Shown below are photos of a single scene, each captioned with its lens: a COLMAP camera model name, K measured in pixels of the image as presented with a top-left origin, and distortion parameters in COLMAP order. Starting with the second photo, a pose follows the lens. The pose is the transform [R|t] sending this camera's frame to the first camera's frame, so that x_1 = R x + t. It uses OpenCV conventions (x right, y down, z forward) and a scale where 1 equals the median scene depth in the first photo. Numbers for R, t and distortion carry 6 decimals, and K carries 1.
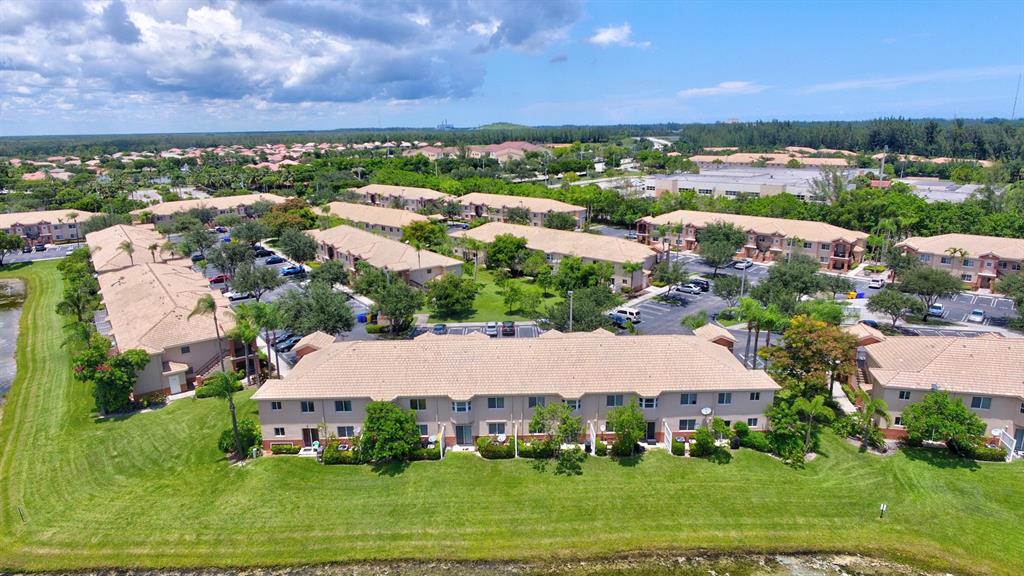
lens RADIAL K [[625.1, 0, 503.2], [0, 625.1, 292.0], [0, 0, 1]] dist [0.002113, 0.001204]
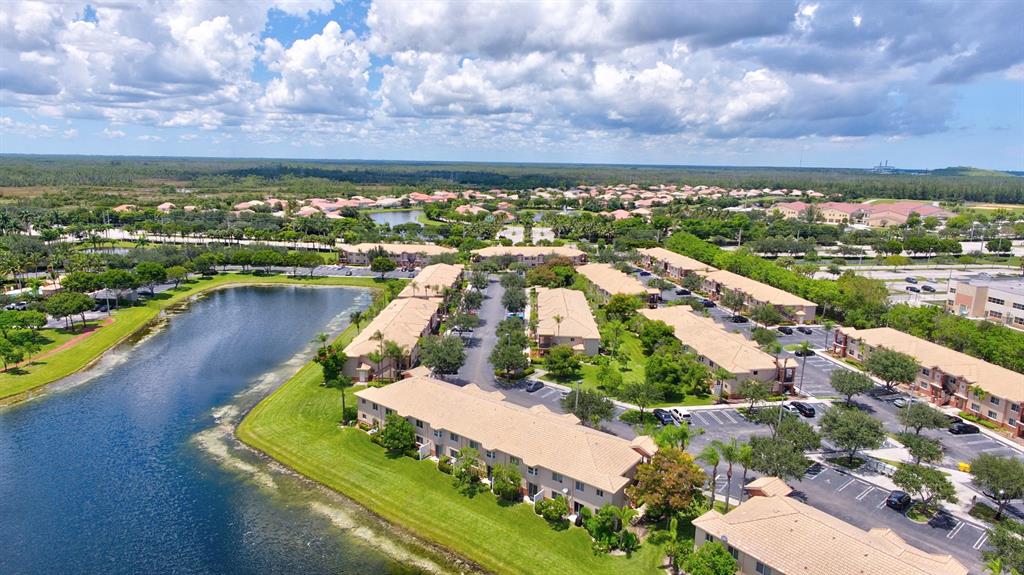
lens RADIAL K [[641.3, 0, 512.0], [0, 641.3, 287.5], [0, 0, 1]] dist [-0.000083, 0.002327]
pose [[0.772727, 0.161084, -0.613958, 0.874291], [-0.187393, 0.982043, 0.021806, -0.217298], [0.606446, 0.098201, 0.789037, -0.186924]]
